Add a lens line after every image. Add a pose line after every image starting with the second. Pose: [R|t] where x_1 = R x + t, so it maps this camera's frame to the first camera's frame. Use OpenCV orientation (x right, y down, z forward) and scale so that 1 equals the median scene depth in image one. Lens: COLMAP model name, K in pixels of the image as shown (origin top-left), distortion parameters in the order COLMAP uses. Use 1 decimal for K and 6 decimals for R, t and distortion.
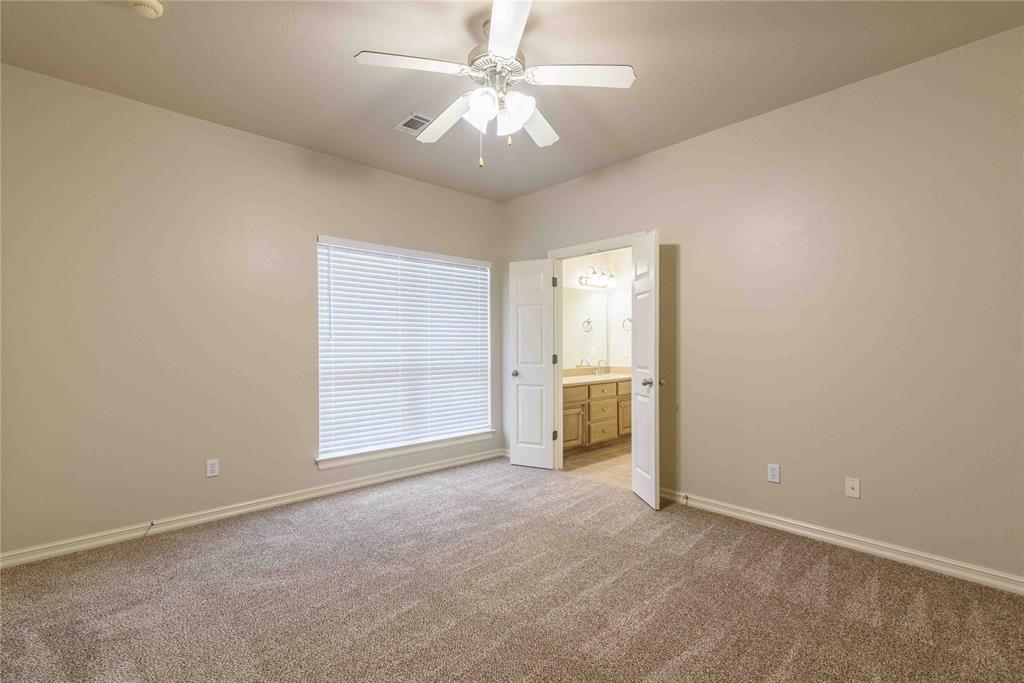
lens RADIAL K [[455.7, 0, 511.8], [0, 455.7, 343.6], [0, 0, 1]] dist [0.011730, -0.000864]
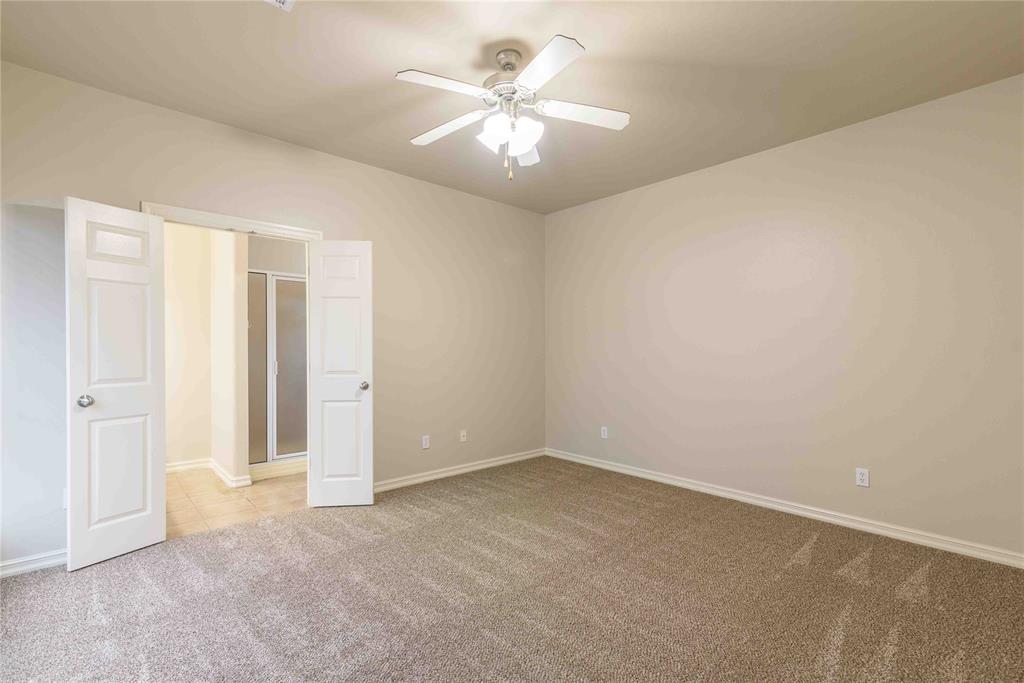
lens RADIAL K [[455.7, 0, 511.8], [0, 455.7, 343.6], [0, 0, 1]] dist [0.011730, -0.000864]
pose [[0.023575, 0.013100, 0.999636, -0.729616], [-0.006313, 0.999896, -0.012954, -0.001980], [-0.999702, -0.006005, 0.023655, 0.628402]]
